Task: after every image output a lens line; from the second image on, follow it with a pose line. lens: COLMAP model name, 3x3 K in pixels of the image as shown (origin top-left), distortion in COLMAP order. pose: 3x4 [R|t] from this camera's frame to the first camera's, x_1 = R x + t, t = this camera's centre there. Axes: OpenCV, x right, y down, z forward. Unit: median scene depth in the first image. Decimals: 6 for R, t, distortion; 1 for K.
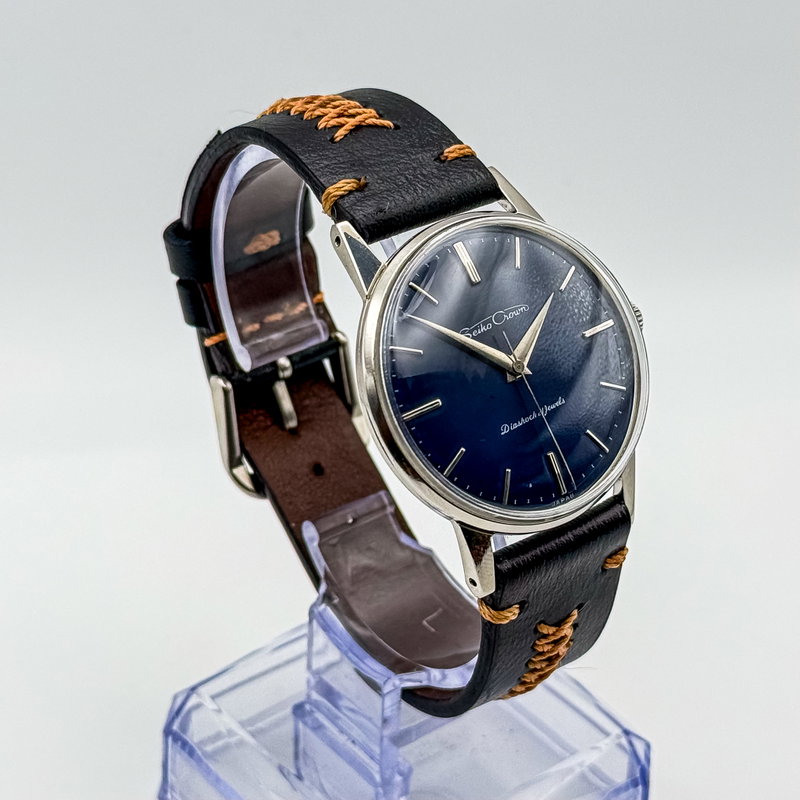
lens RADIAL K [[2308.9, 0, 398.7], [0, 2308.9, 403.5], [0, 0, 1]] dist [0.201468, 0.000000]
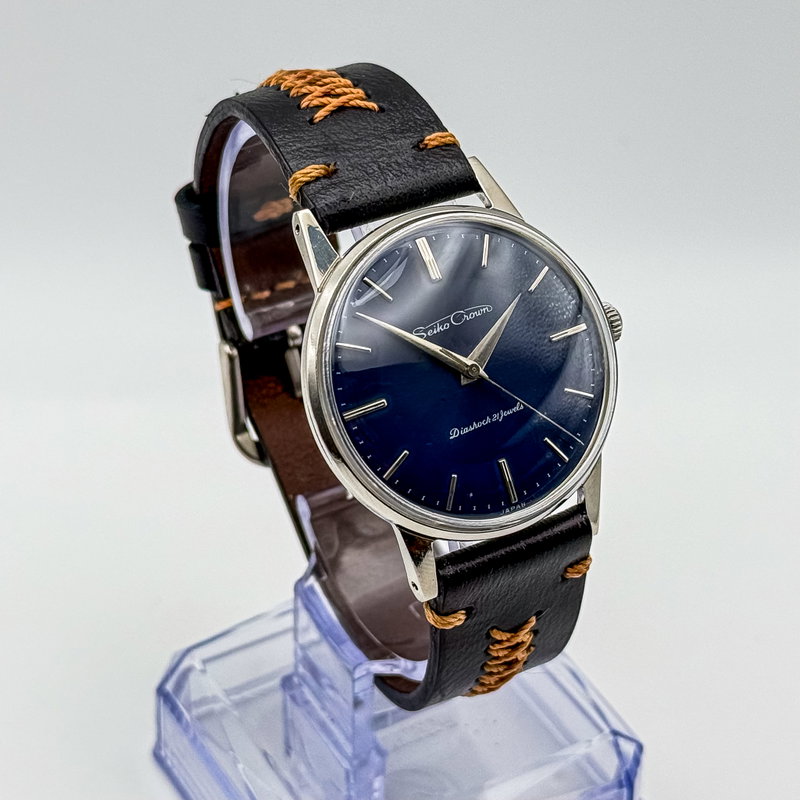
lens RADIAL K [[2308.9, 0, 402.7], [0, 2308.9, 399.8], [0, 0, 1]] dist [0.201468, 0.000000]
pose [[0.989237, 0.067975, -0.129573, 0.140489], [-0.060665, 0.996380, 0.059553, -0.055964], [0.133152, -0.051052, 0.989780, 0.032929]]
